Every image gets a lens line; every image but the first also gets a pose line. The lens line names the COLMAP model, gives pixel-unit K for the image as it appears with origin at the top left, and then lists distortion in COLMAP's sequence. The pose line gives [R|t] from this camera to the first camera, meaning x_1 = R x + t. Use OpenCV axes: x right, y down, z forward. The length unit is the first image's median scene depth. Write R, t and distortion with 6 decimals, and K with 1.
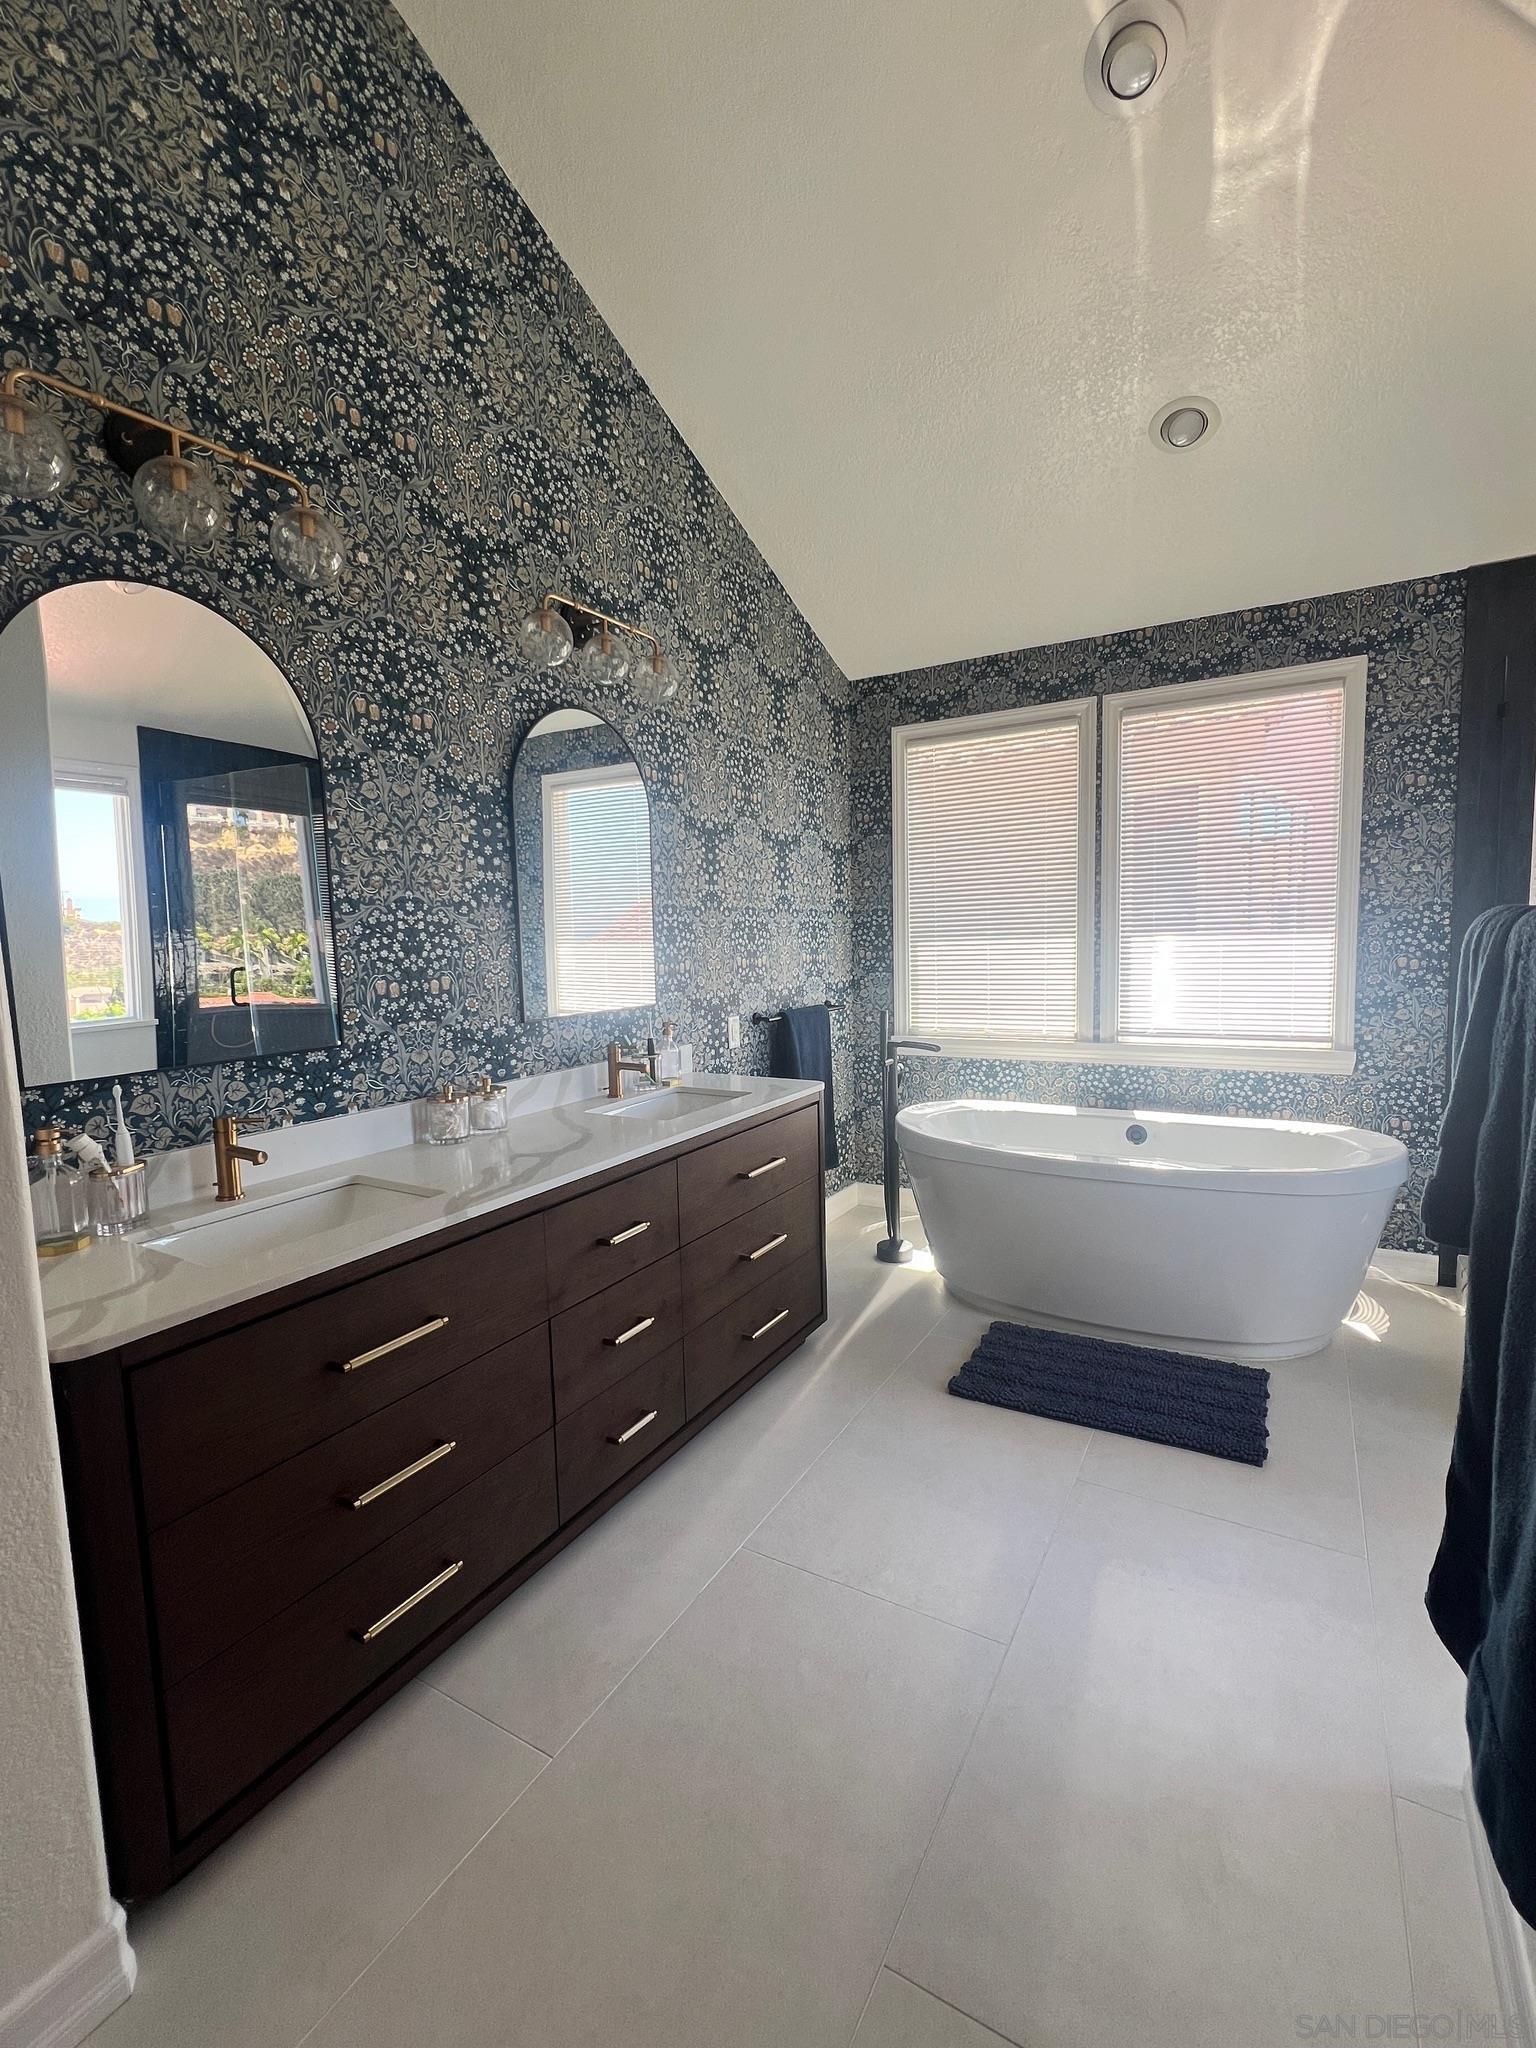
lens RADIAL K [[901.4, 0, 768.0], [0, 901.4, 1024.0], [0, 0, 1]] dist [-0.000422, -0.000055]
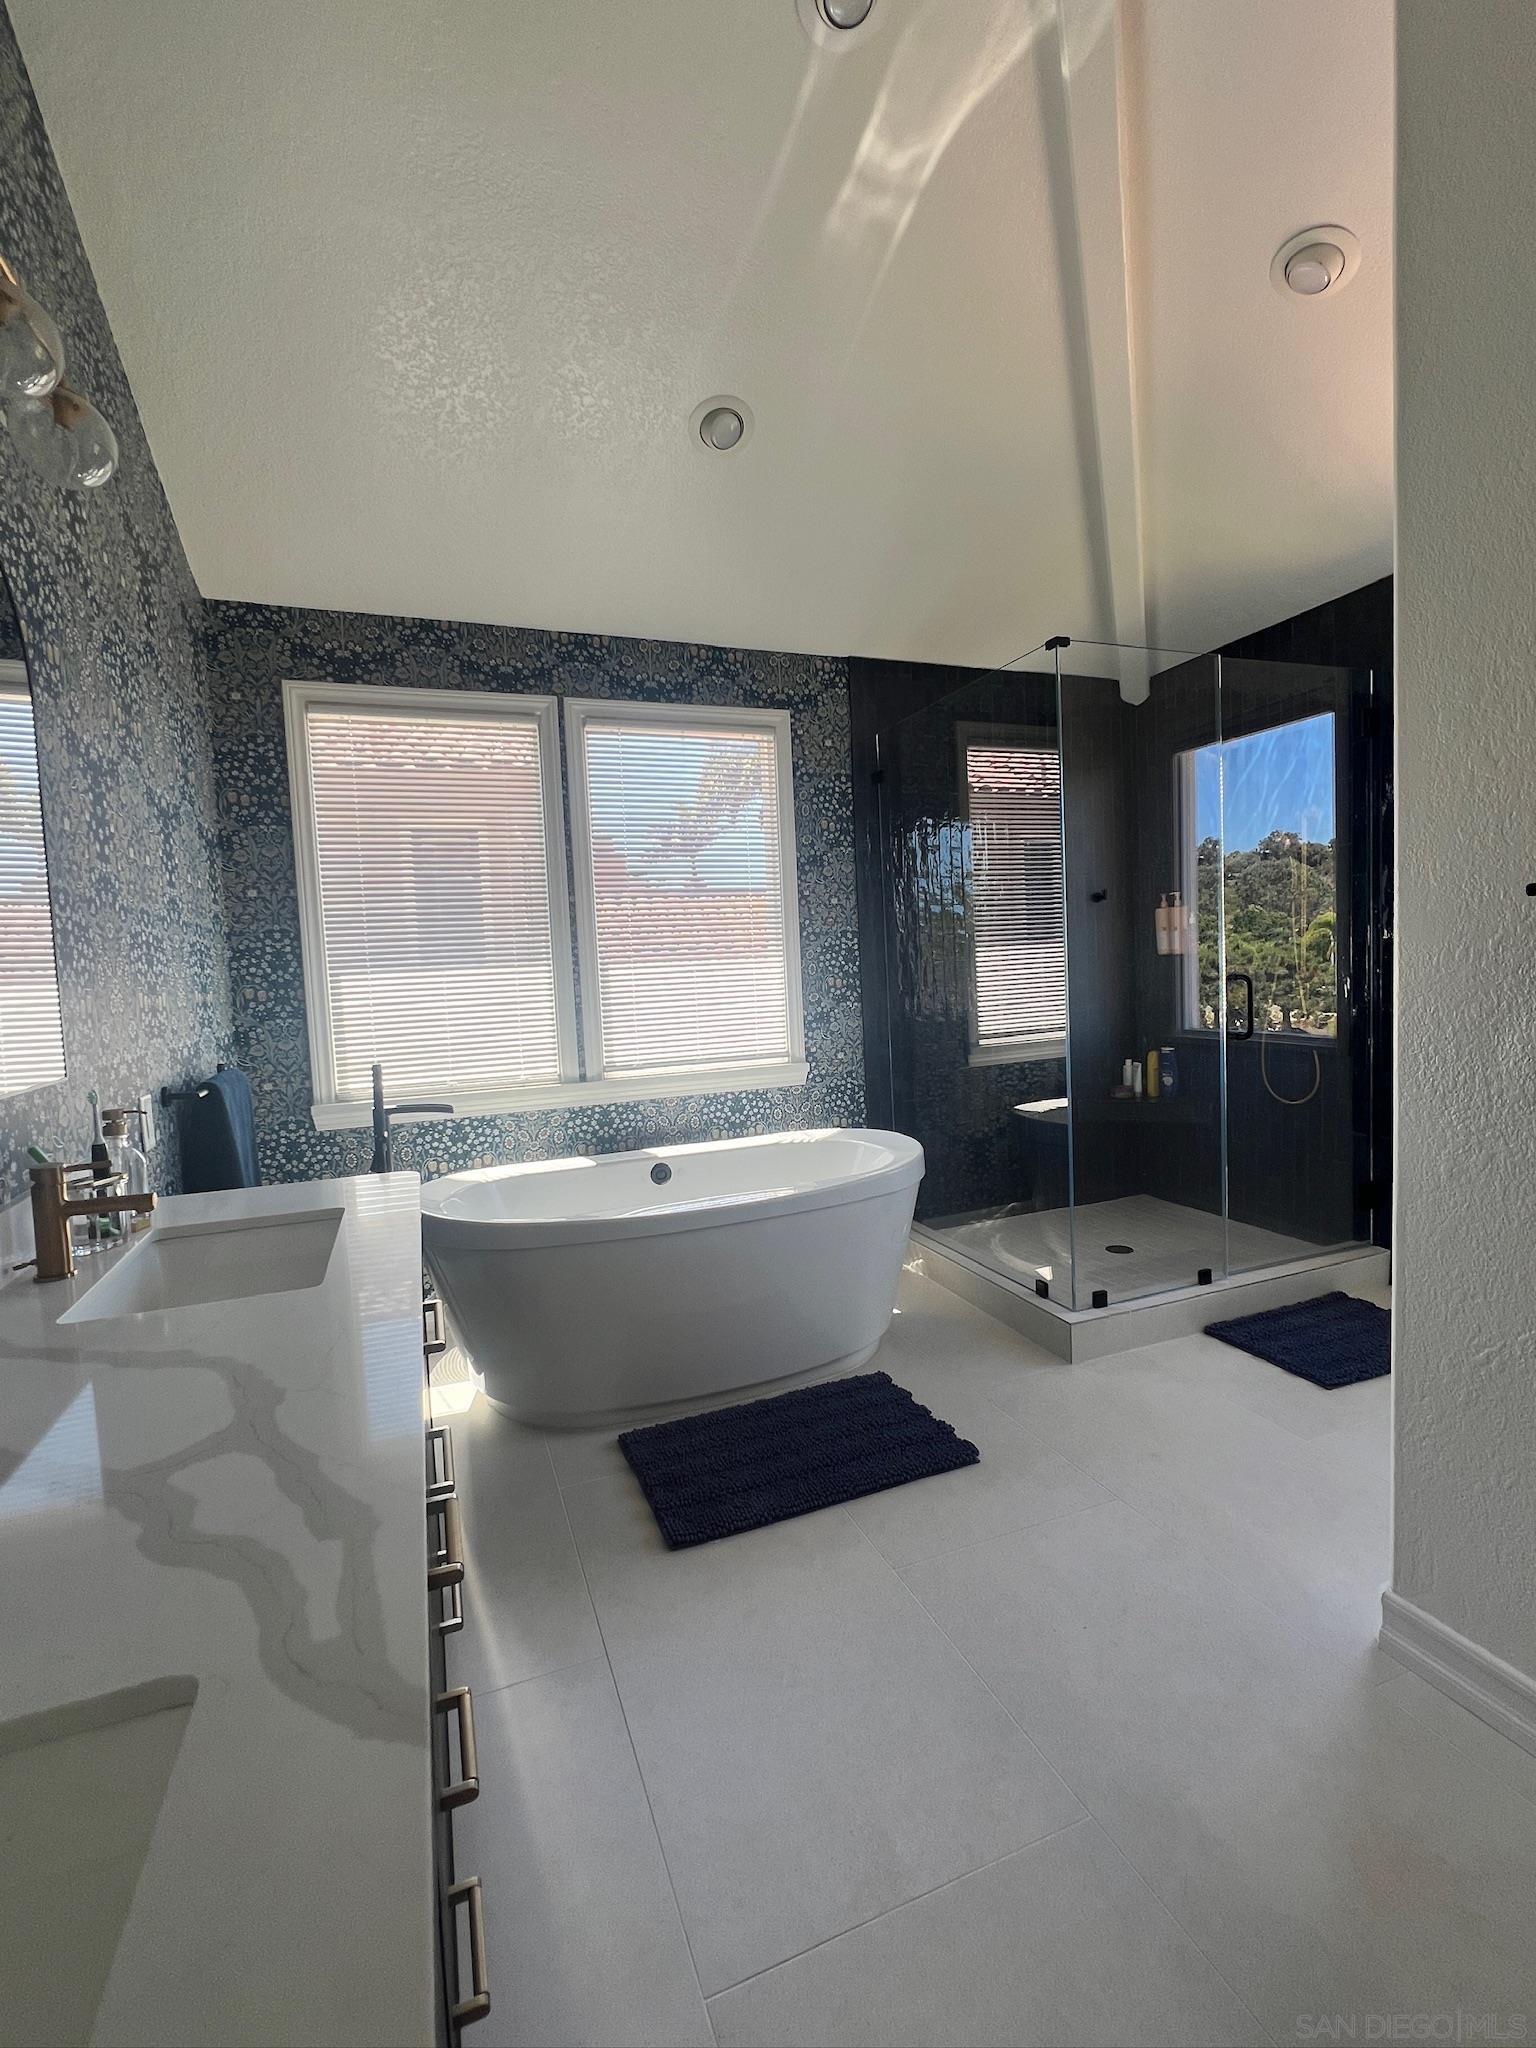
lens RADIAL K [[901.4, 0, 768.0], [0, 901.4, 1024.0], [0, 0, 1]] dist [-0.000422, -0.000055]
pose [[0.624541, -0.050171, 0.779379, -0.231843], [0.103530, 0.994446, -0.018947, -0.000906], [-0.774099, 0.092522, 0.626267, 0.323022]]
